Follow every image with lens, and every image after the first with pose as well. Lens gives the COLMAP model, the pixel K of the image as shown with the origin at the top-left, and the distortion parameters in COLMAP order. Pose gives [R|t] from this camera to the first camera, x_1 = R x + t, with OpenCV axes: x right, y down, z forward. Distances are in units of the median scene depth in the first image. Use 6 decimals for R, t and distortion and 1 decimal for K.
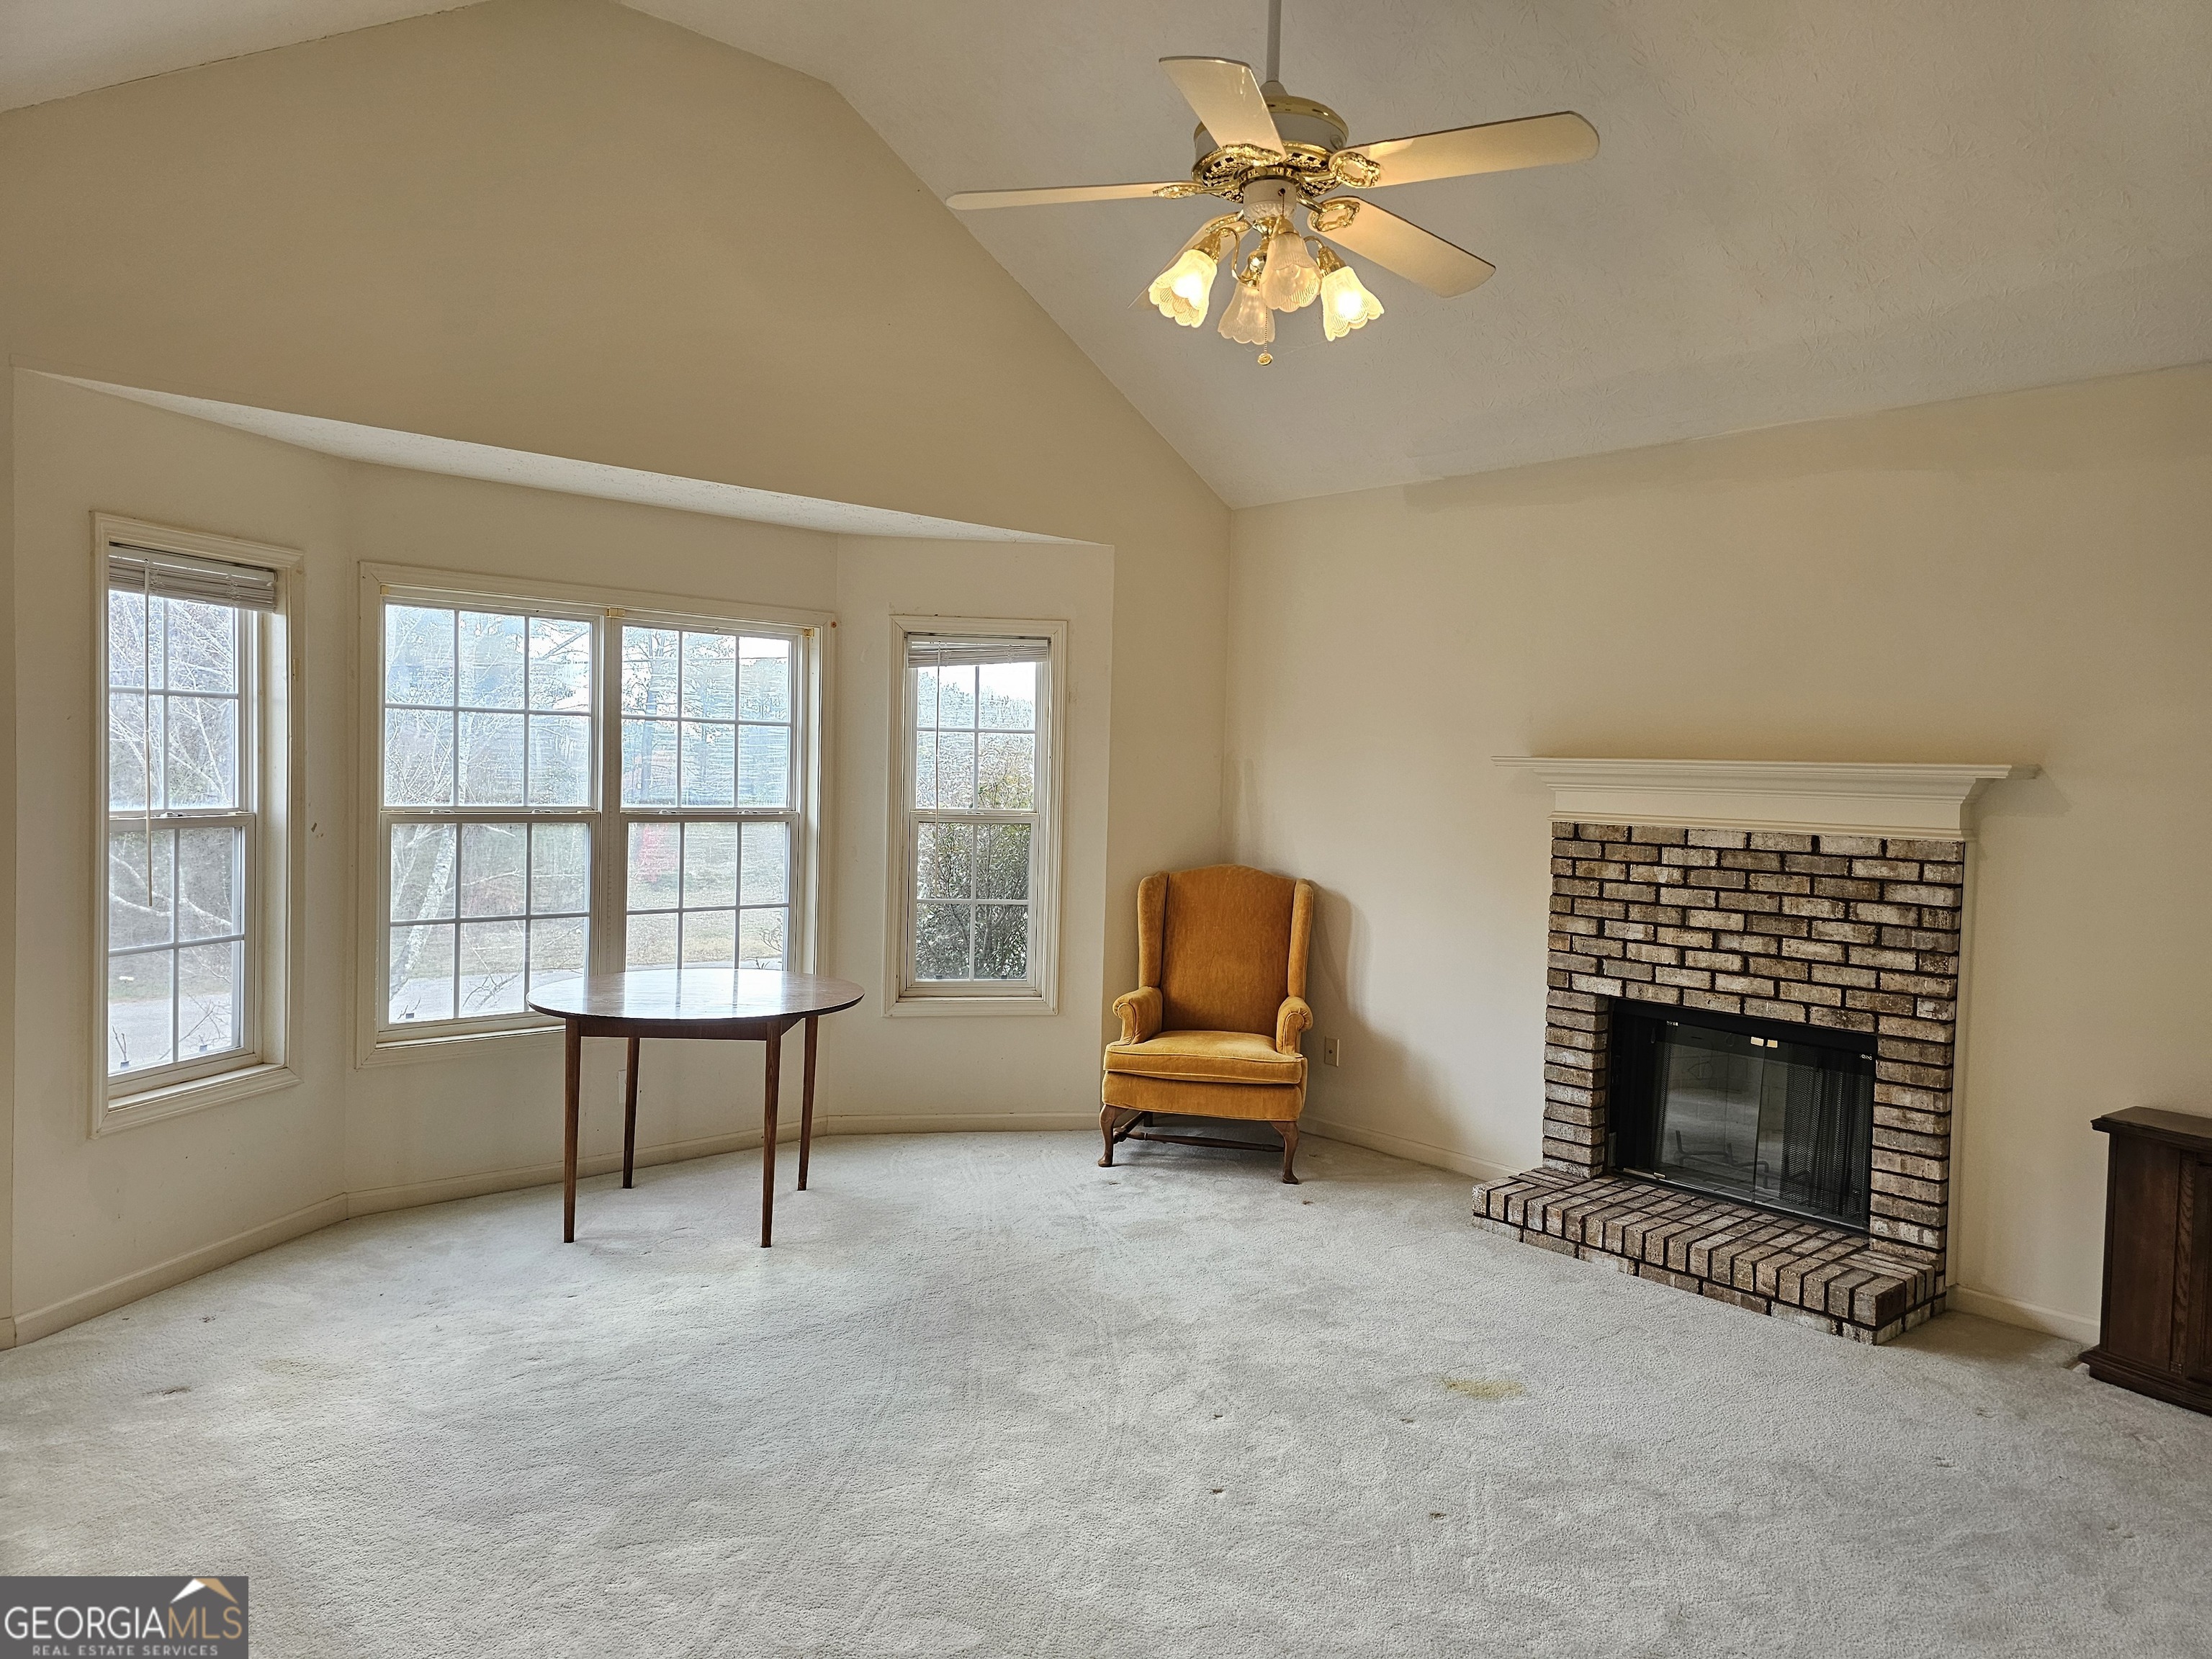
lens RADIAL K [[1480.3, 0, 1106.0], [0, 1480.3, 829.5], [0, 0, 1]] dist [0.000516, -0.001181]
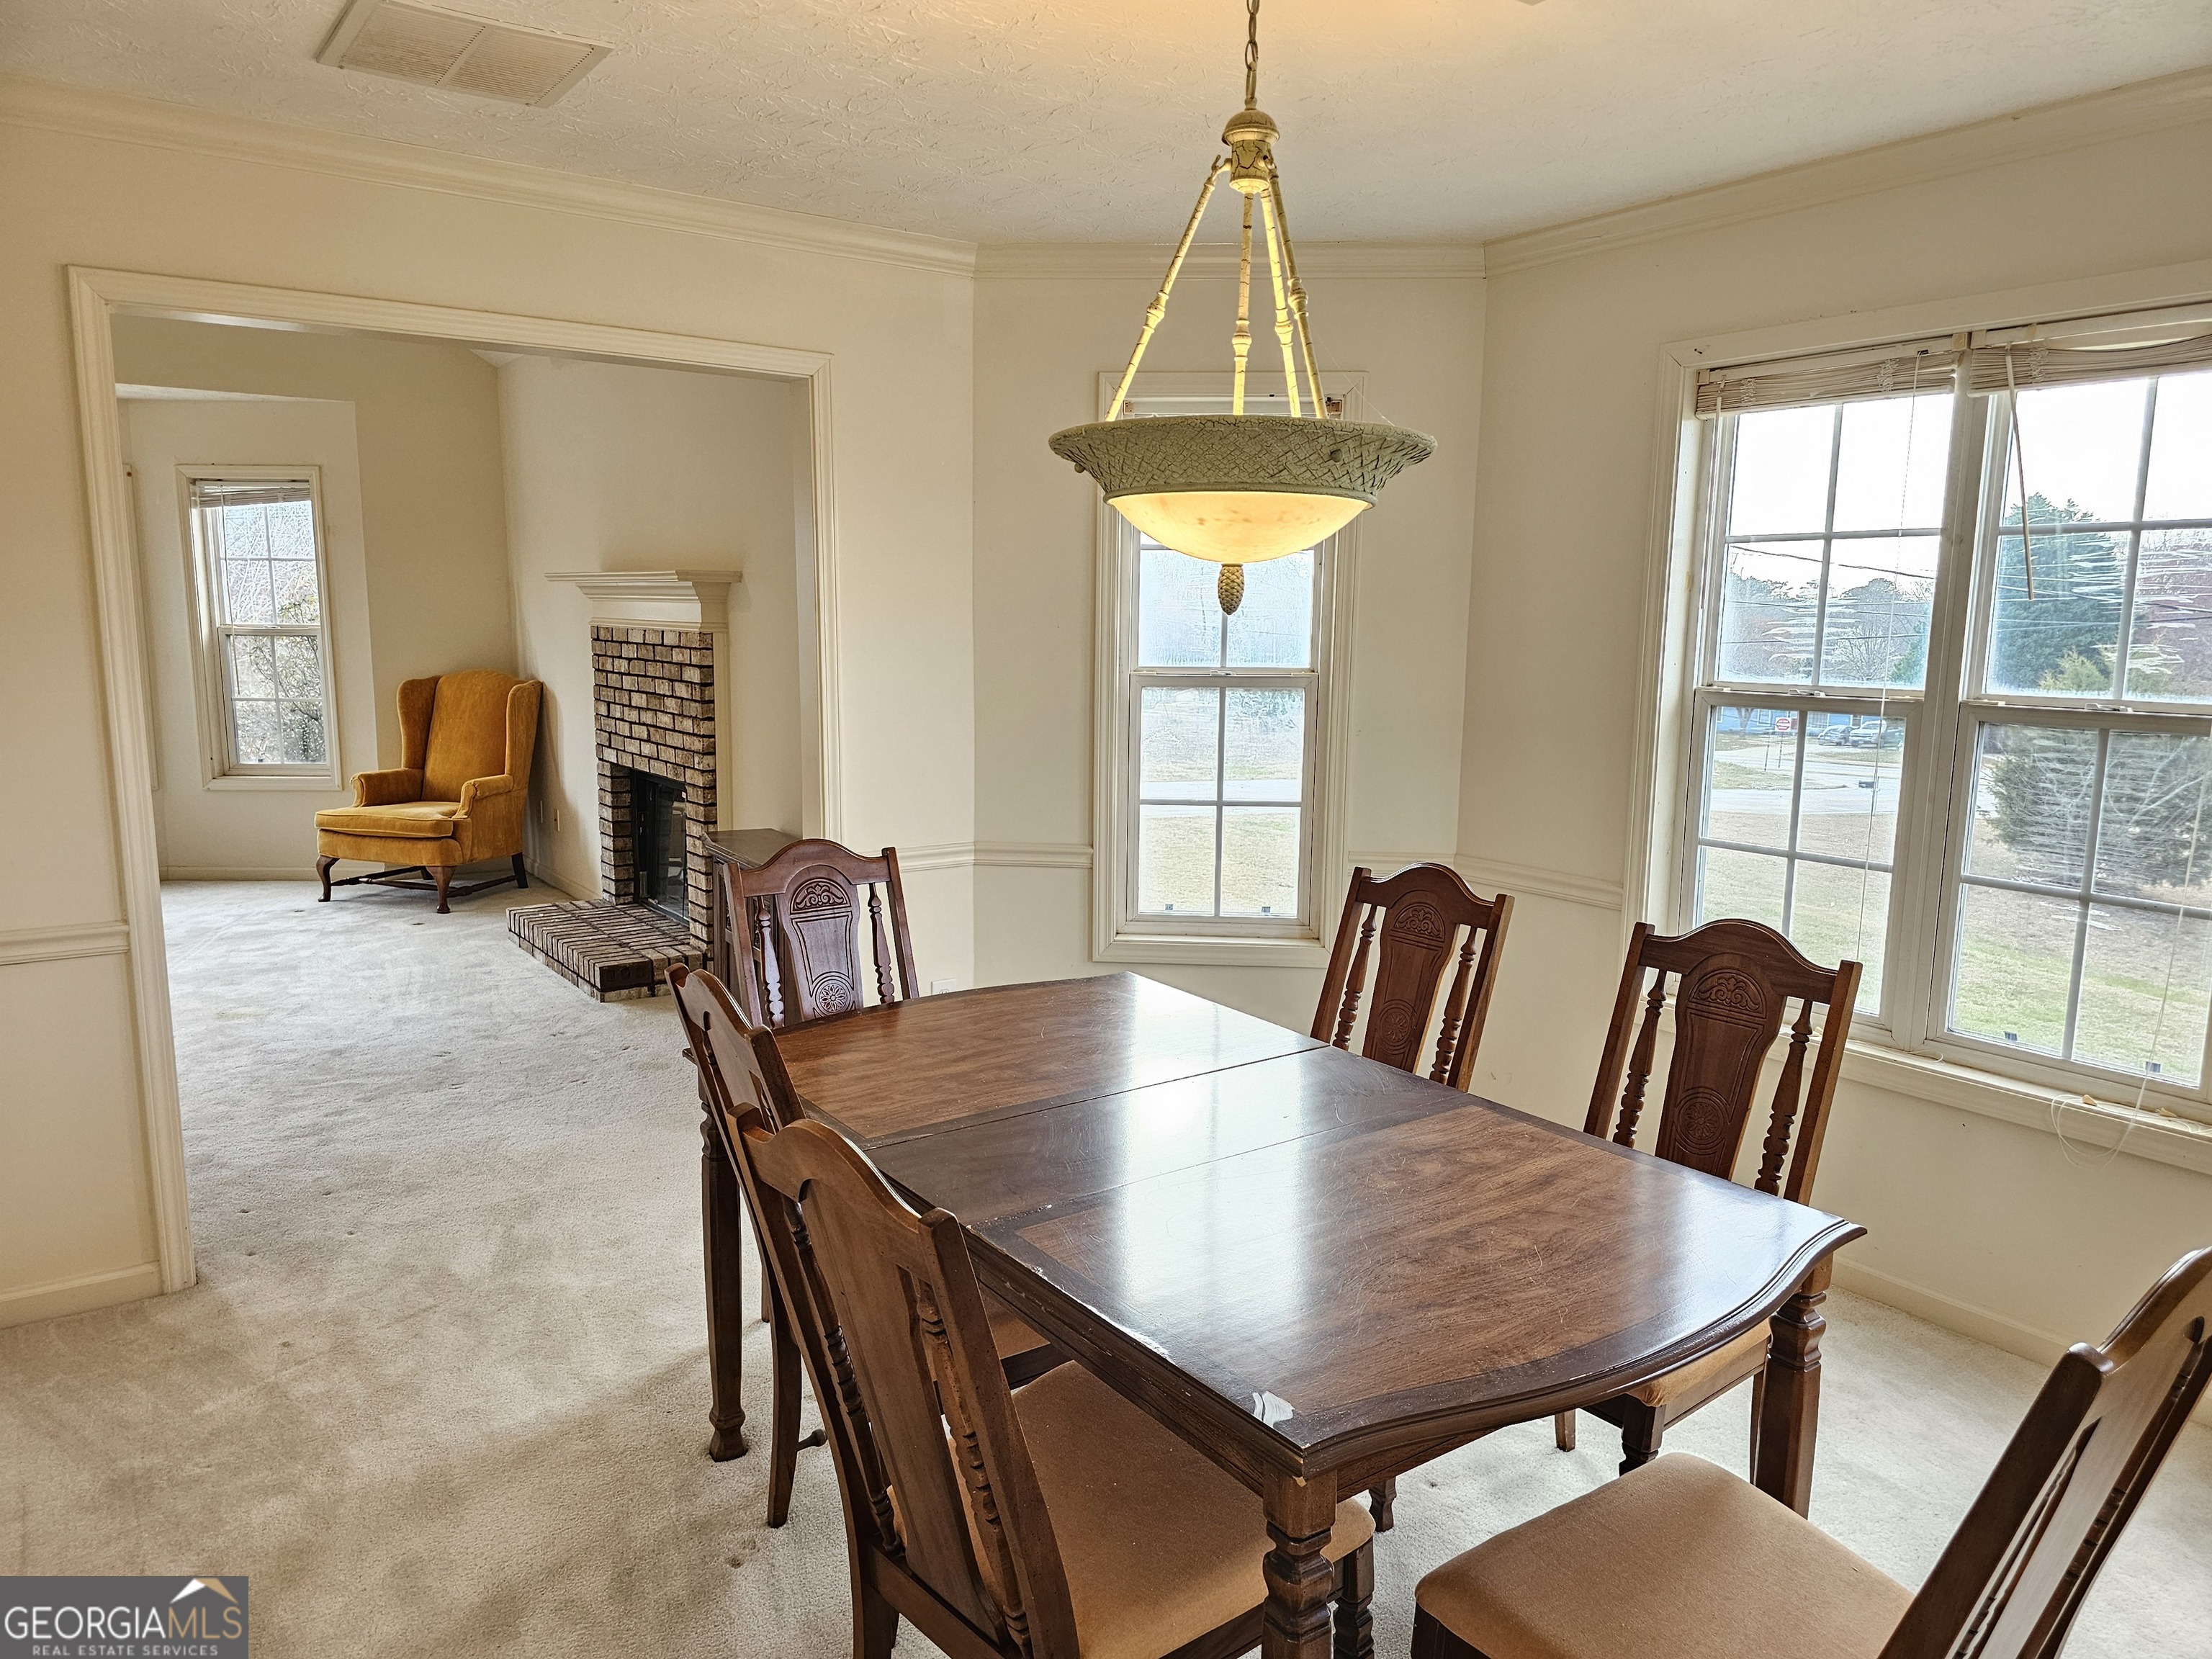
lens RADIAL K [[1480.3, 0, 1106.0], [0, 1480.3, 829.5], [0, 0, 1]] dist [0.000516, -0.001181]
pose [[0.998326, -0.001876, -0.057808, 0.746450], [0.008099, 0.994161, 0.107605, 0.031897], [0.057269, -0.107893, 0.992512, -0.221617]]
